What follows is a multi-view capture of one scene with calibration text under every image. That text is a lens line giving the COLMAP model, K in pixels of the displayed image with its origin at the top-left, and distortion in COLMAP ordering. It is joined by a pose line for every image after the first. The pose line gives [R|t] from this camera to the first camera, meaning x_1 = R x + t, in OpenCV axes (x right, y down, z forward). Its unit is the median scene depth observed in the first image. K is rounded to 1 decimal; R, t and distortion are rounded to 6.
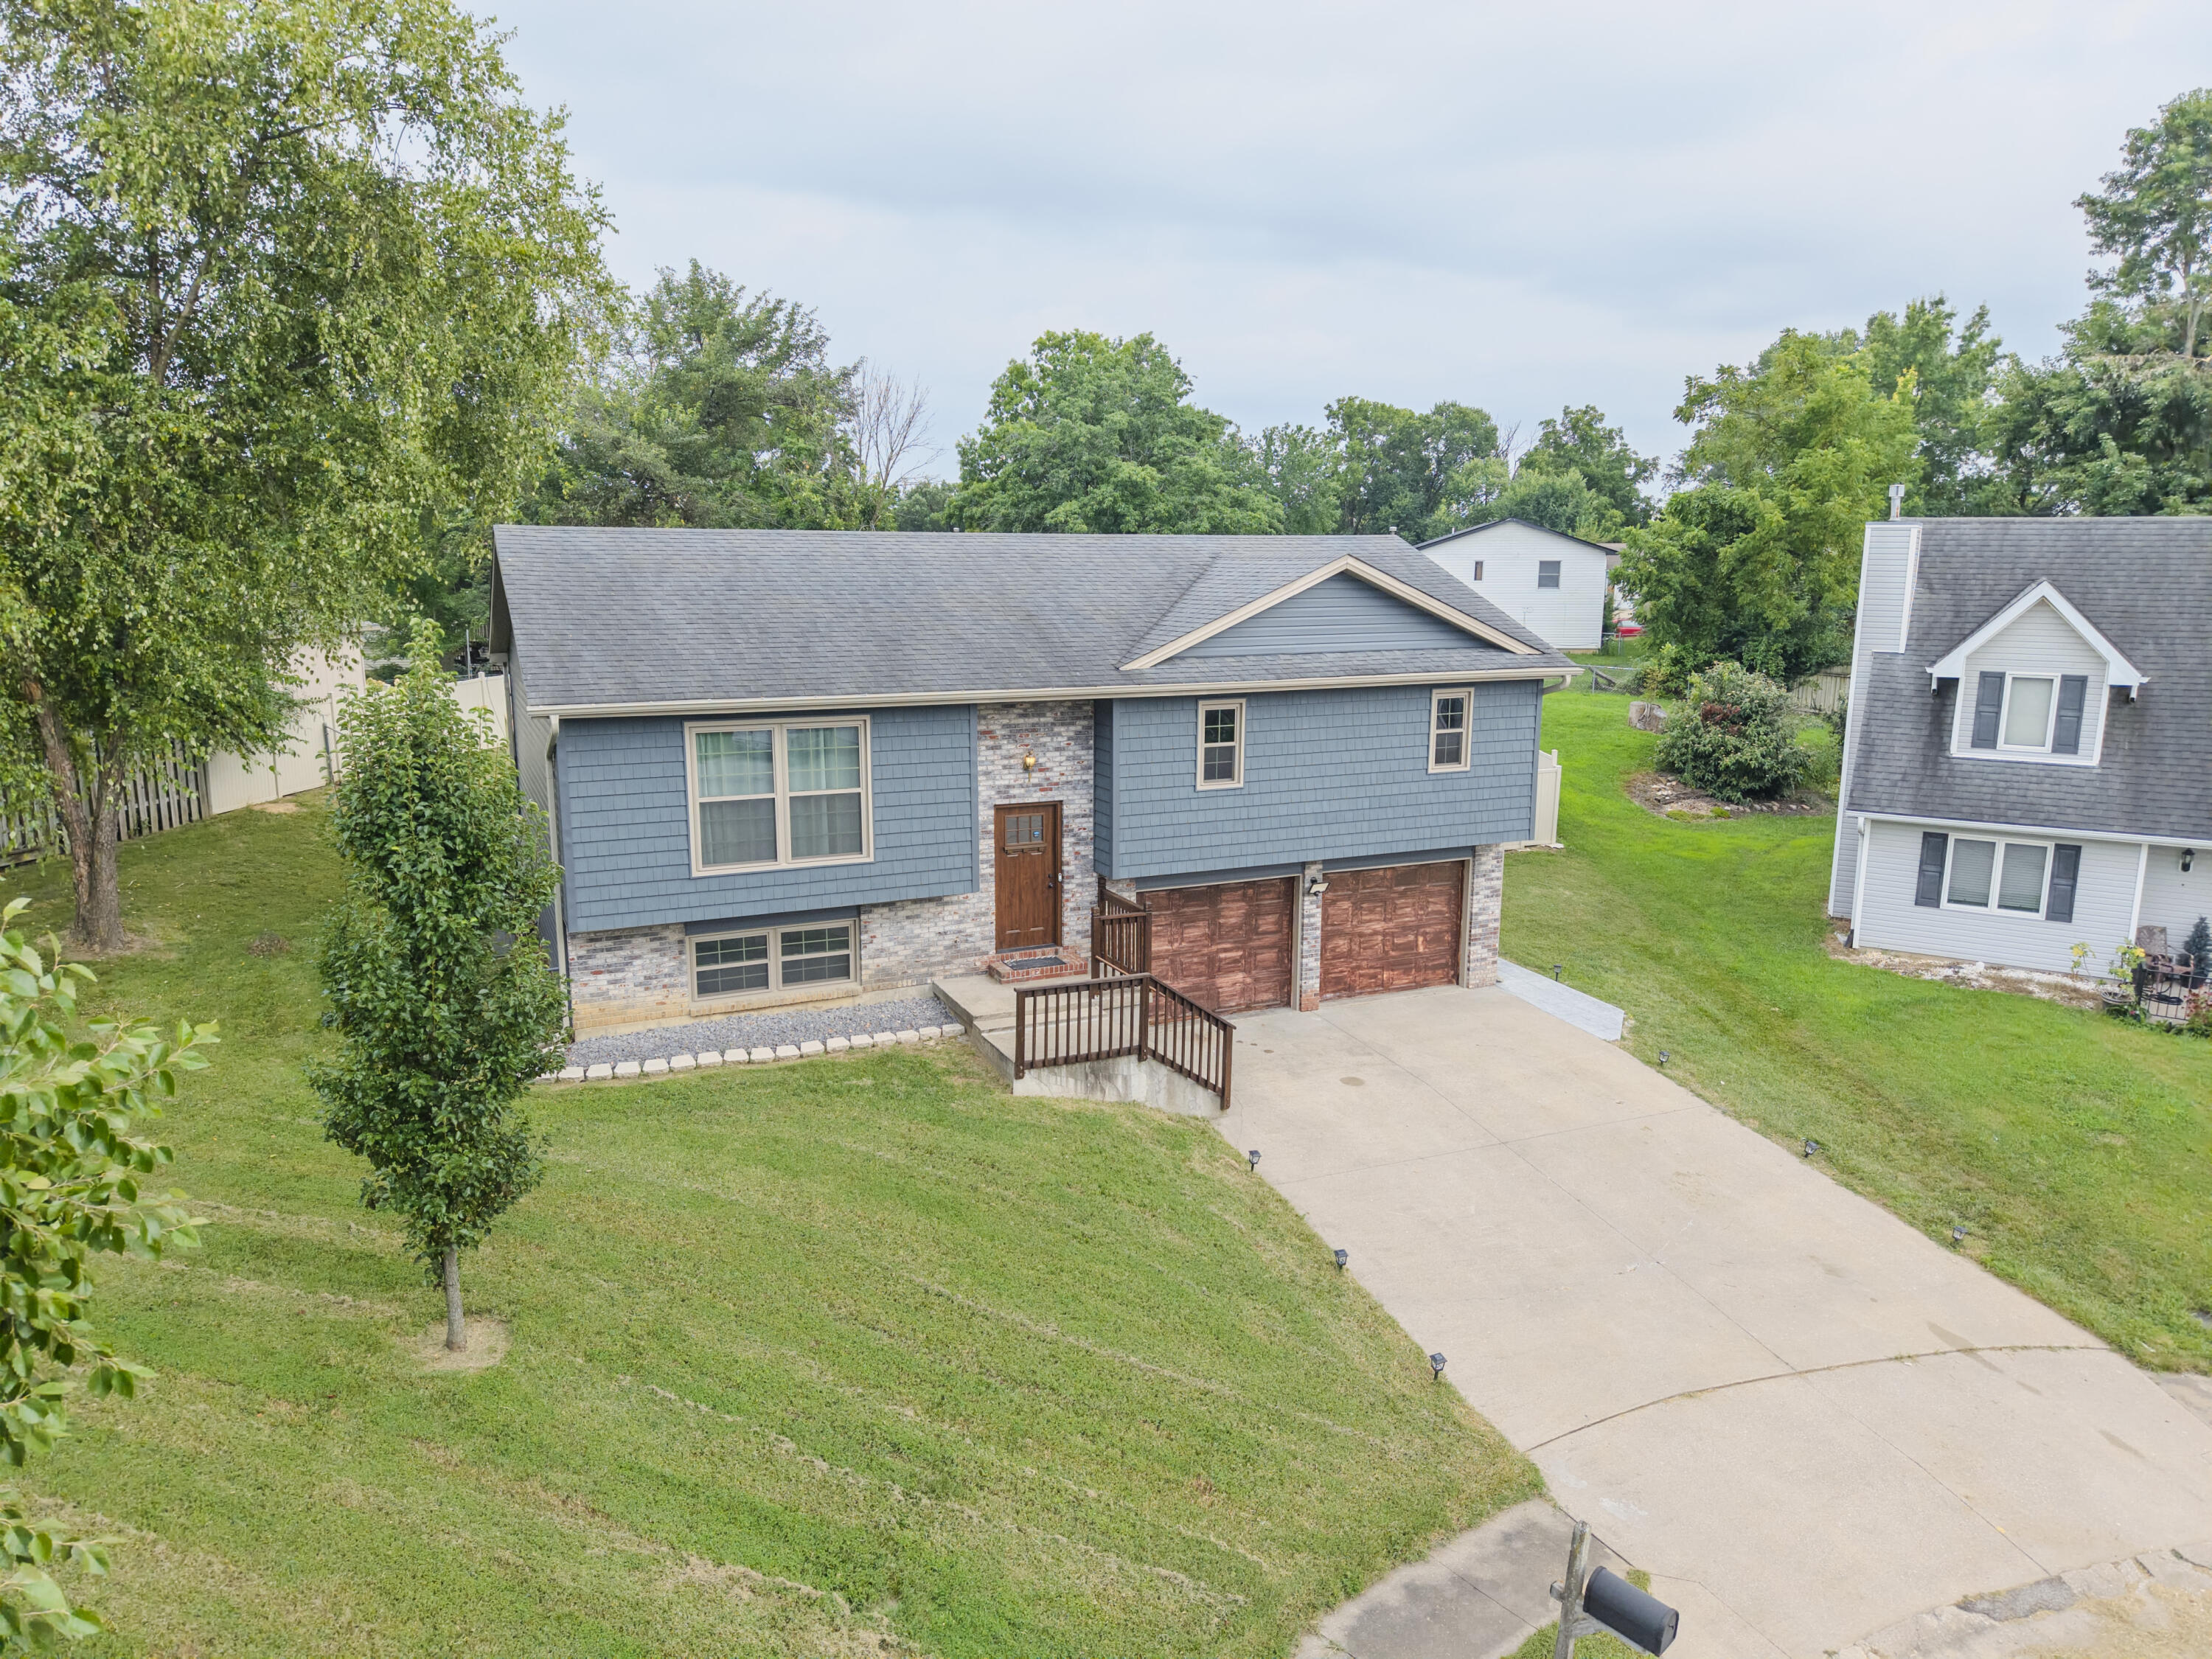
lens RADIAL K [[1485.6, 0, 1108.0], [0, 1485.6, 831.6], [0, 0, 1]] dist [0.039849, -0.041013]
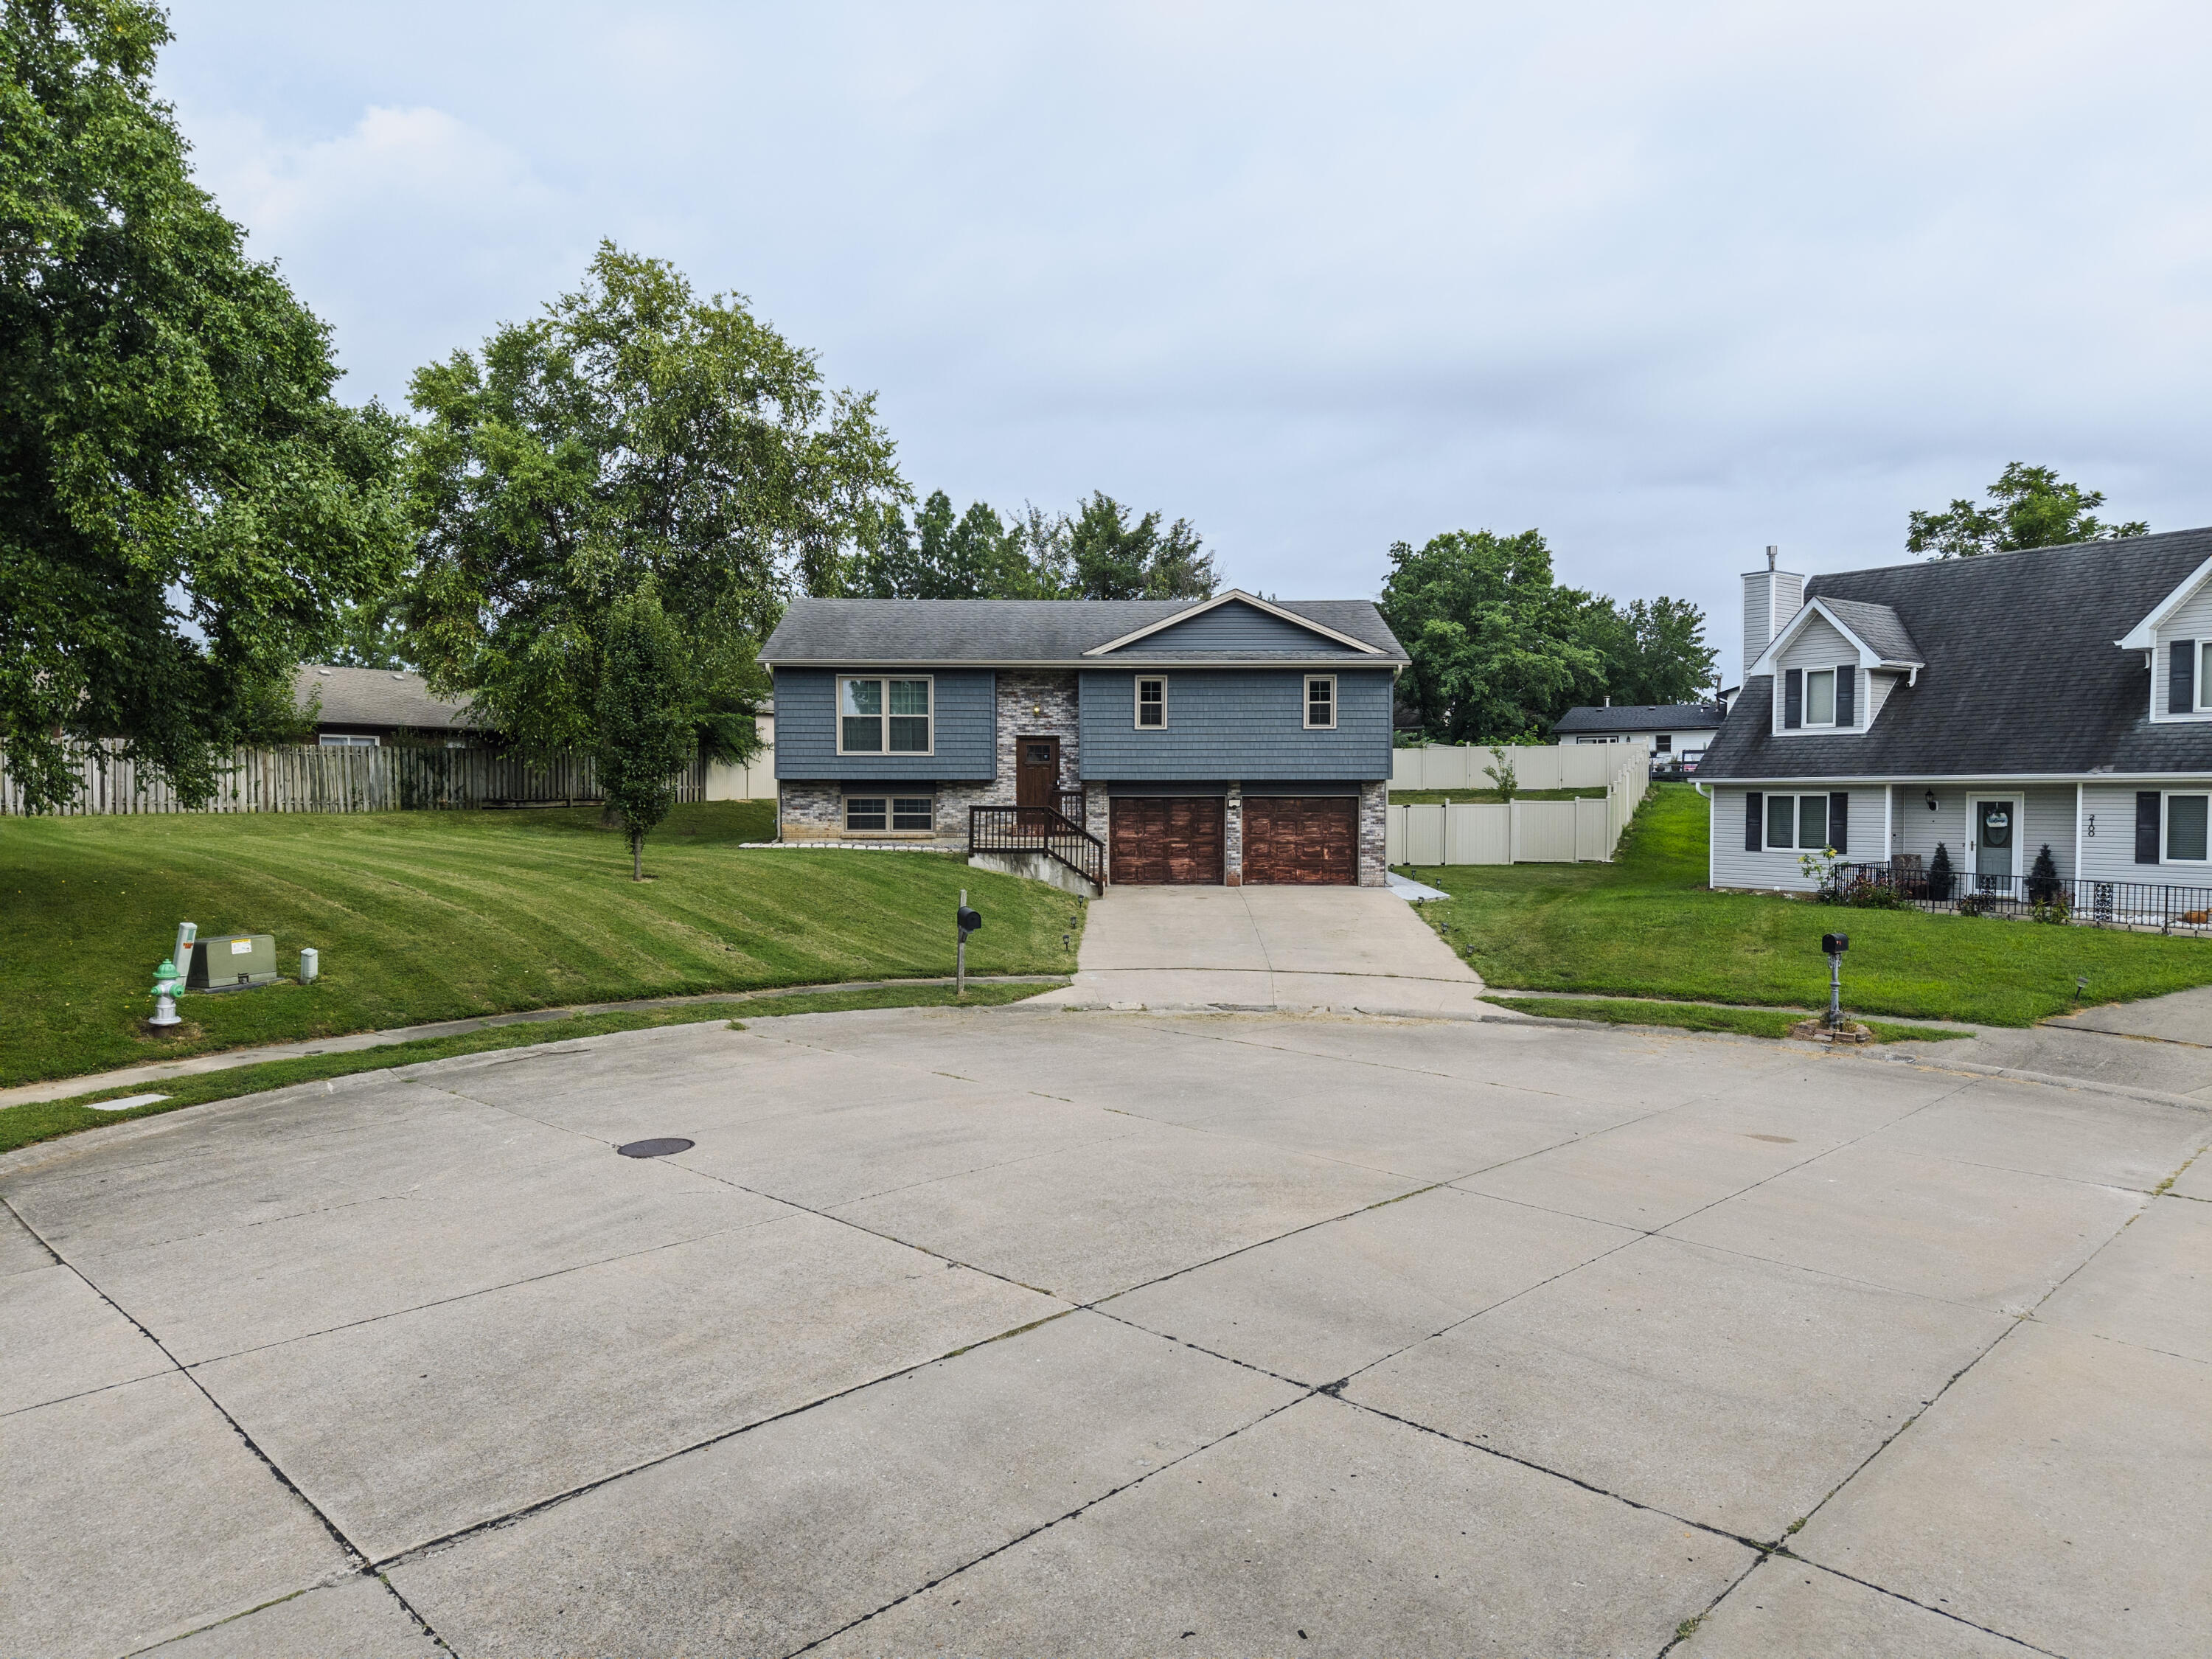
lens RADIAL K [[1486.5, 0, 1105.4], [0, 1486.5, 825.0], [0, 0, 1]] dist [0.069714, -0.083233]
pose [[0.915205, 0.003545, -0.402972, 0.704060], [-0.071716, 0.985432, -0.154207, 0.338721], [0.396555, 0.170031, 0.902127, -0.500215]]
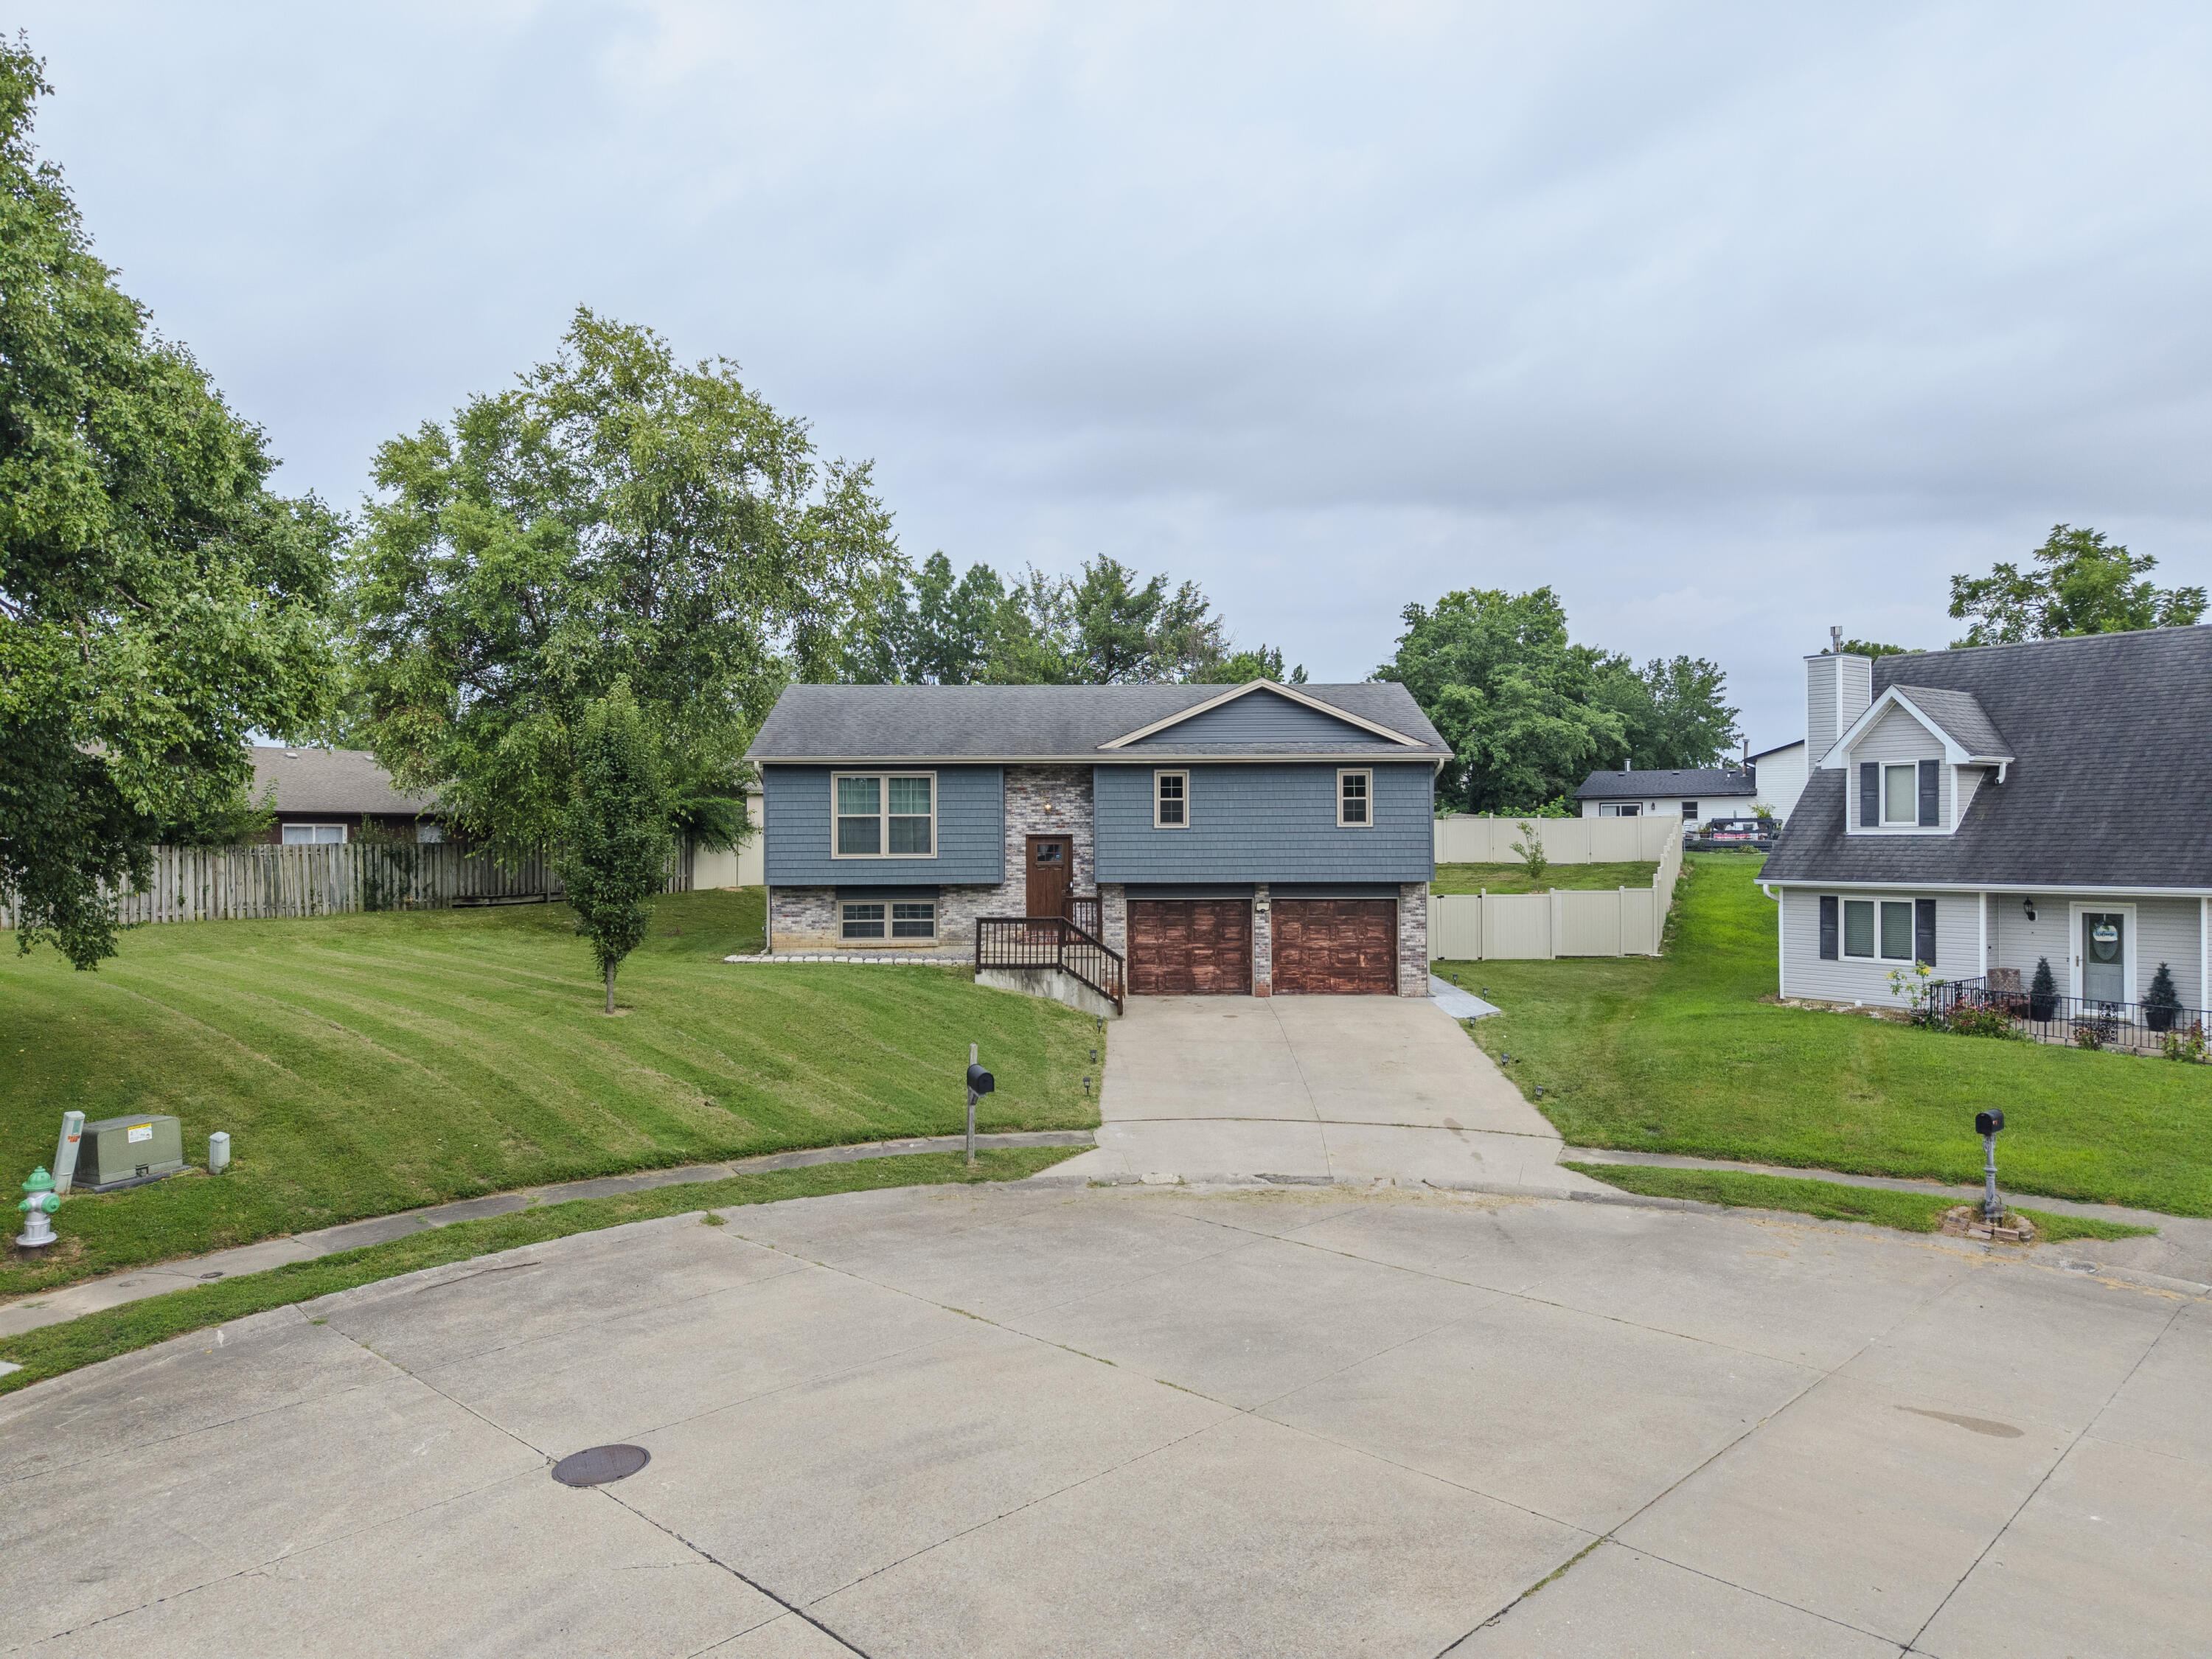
lens RADIAL K [[1484.8, 0, 1106.0], [0, 1484.8, 829.5], [0, 0, 1]] dist [0.053812, -0.056220]
pose [[0.916431, -0.011418, -0.400031, 0.629347], [-0.065909, 0.981637, -0.179009, 0.252186], [0.394729, 0.190415, 0.898850, -0.399515]]
